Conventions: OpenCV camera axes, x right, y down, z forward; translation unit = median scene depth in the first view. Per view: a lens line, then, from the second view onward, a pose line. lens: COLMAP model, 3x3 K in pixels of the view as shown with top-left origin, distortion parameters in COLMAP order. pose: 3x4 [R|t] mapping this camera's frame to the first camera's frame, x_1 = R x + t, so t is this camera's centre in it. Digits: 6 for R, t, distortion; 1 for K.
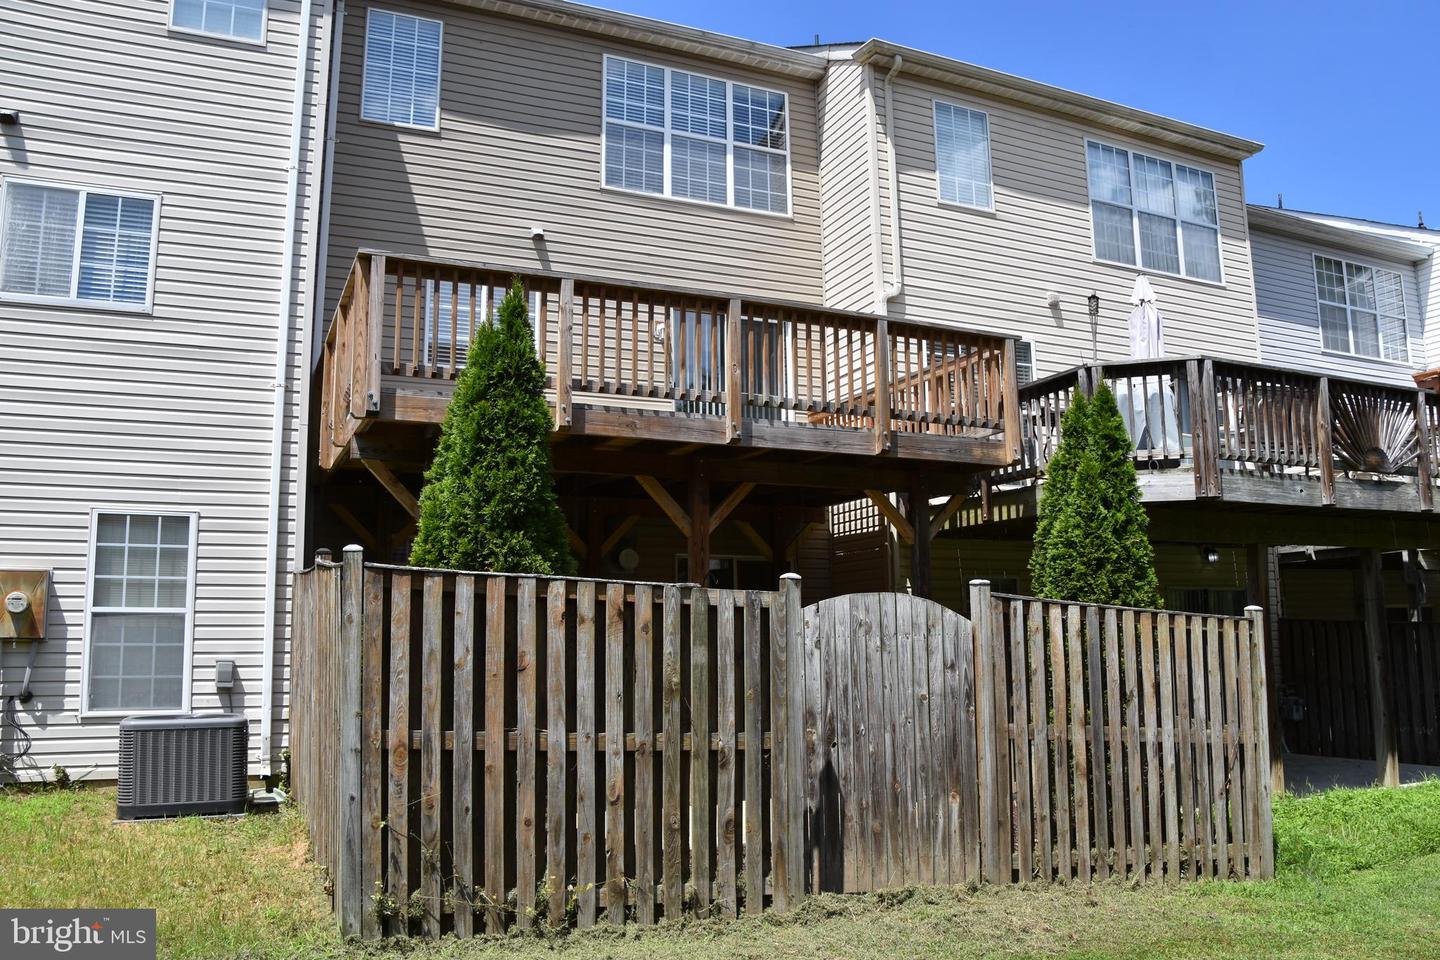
lens RADIAL K [[1112.5, 0, 734.6], [0, 1112.5, 492.8], [0, 0, 1]] dist [-0.151720, 0.090895]
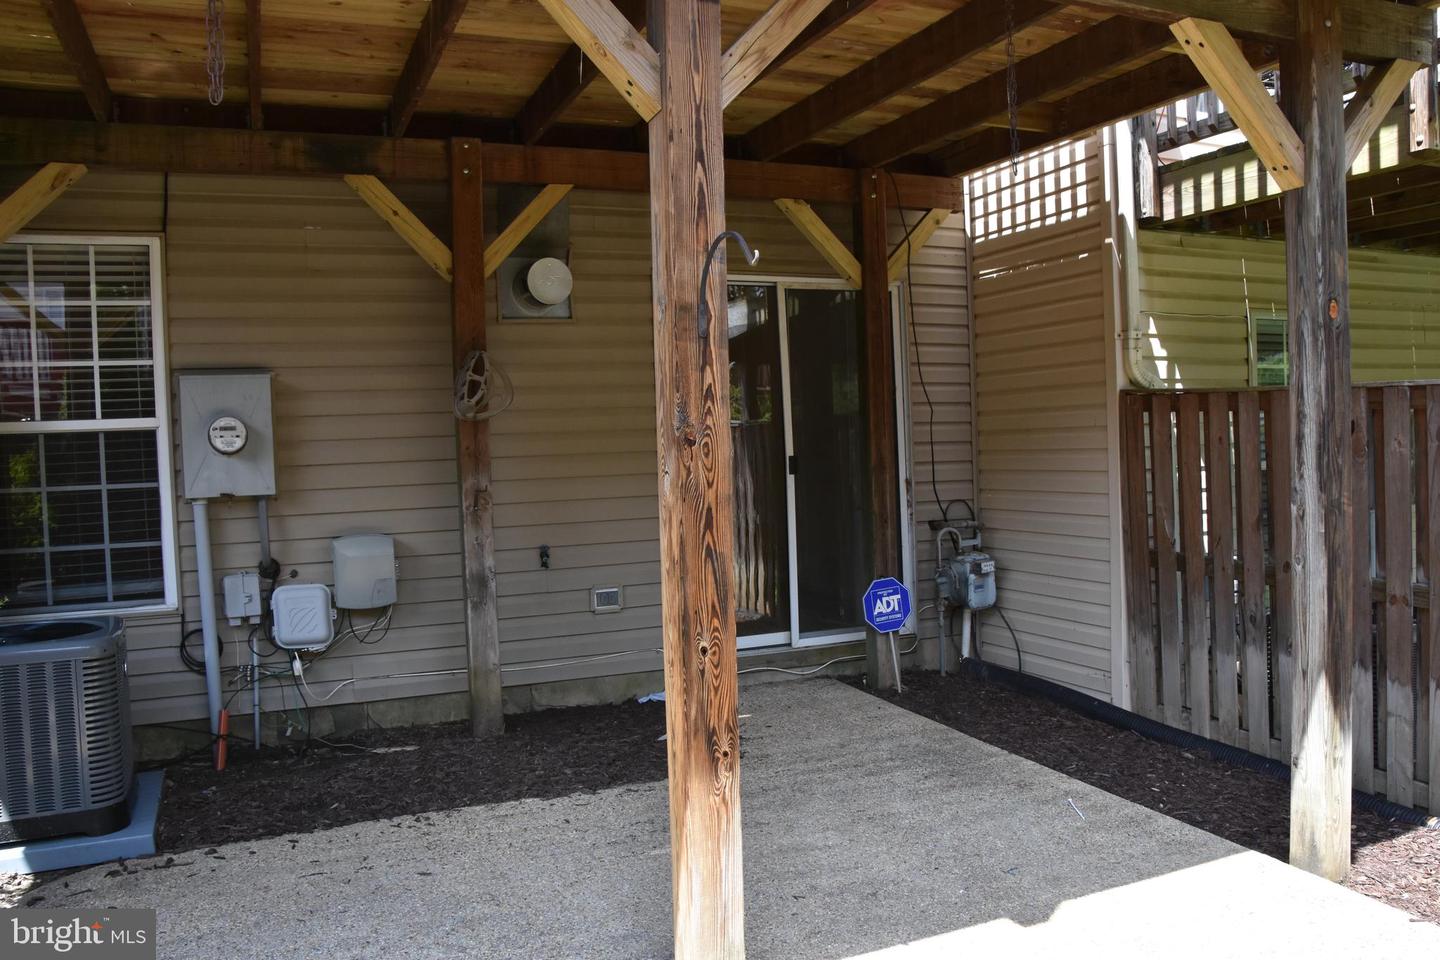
lens RADIAL K [[1112.5, 0, 734.6], [0, 1112.5, 492.8], [0, 0, 1]] dist [-0.151720, 0.090895]
pose [[0.999570, -0.019795, -0.021639, -0.011240], [0.023375, 0.983351, 0.180204, 0.061680], [0.017712, -0.180633, 0.983391, 0.515016]]
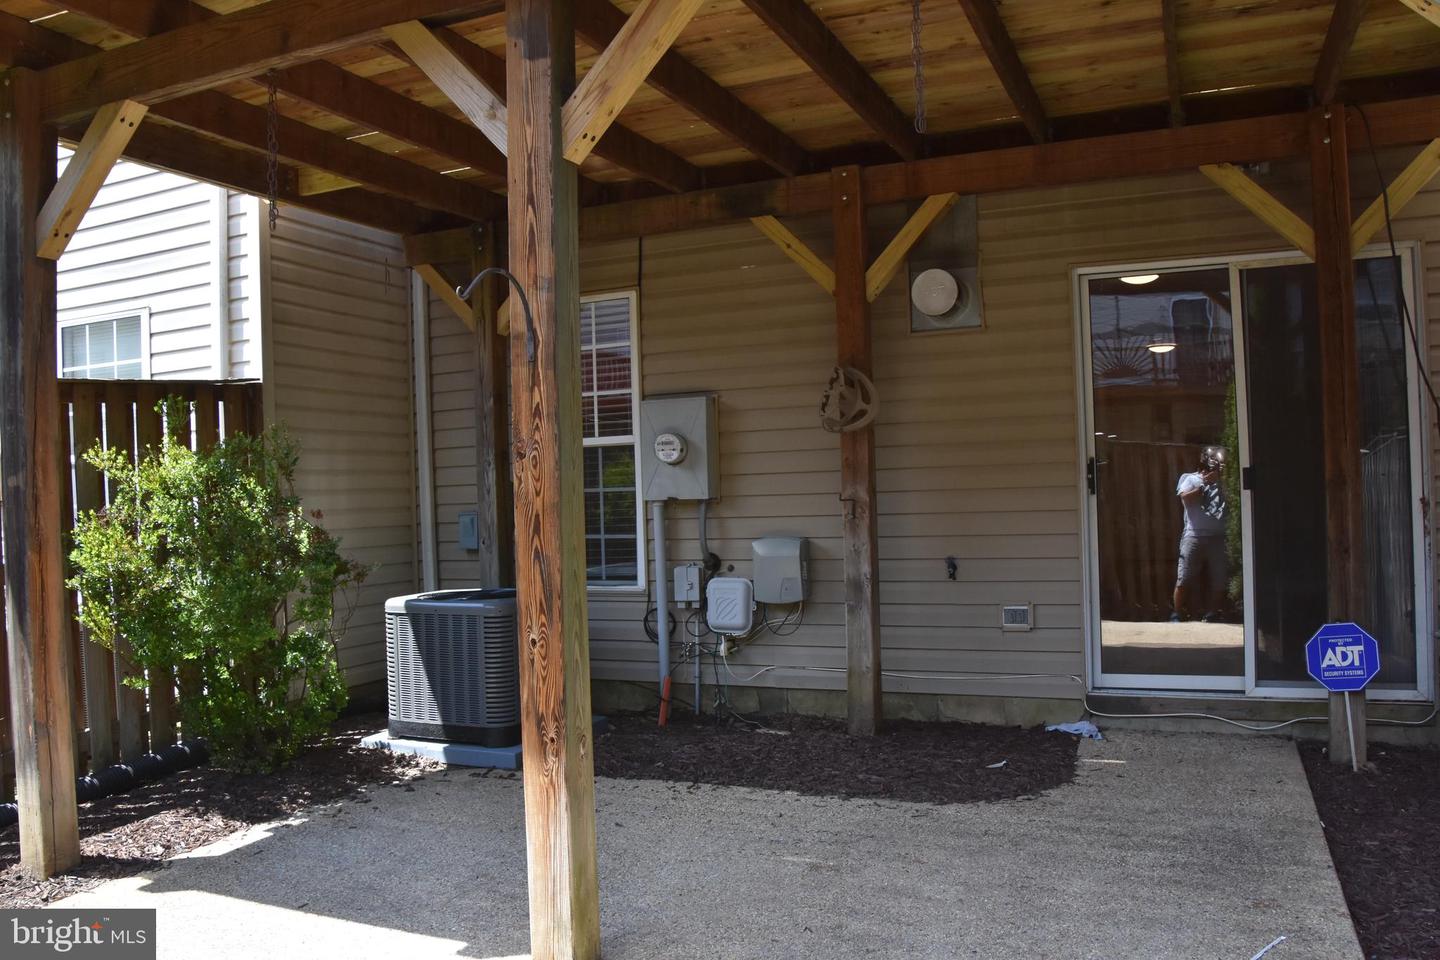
lens RADIAL K [[1112.5, 0, 734.6], [0, 1112.5, 492.8], [0, 0, 1]] dist [-0.151720, 0.090895]
pose [[0.669353, -0.003296, -0.742937, 0.174042], [0.123931, 0.986474, 0.107281, 0.077512], [0.732535, -0.163882, 0.660708, 0.596172]]
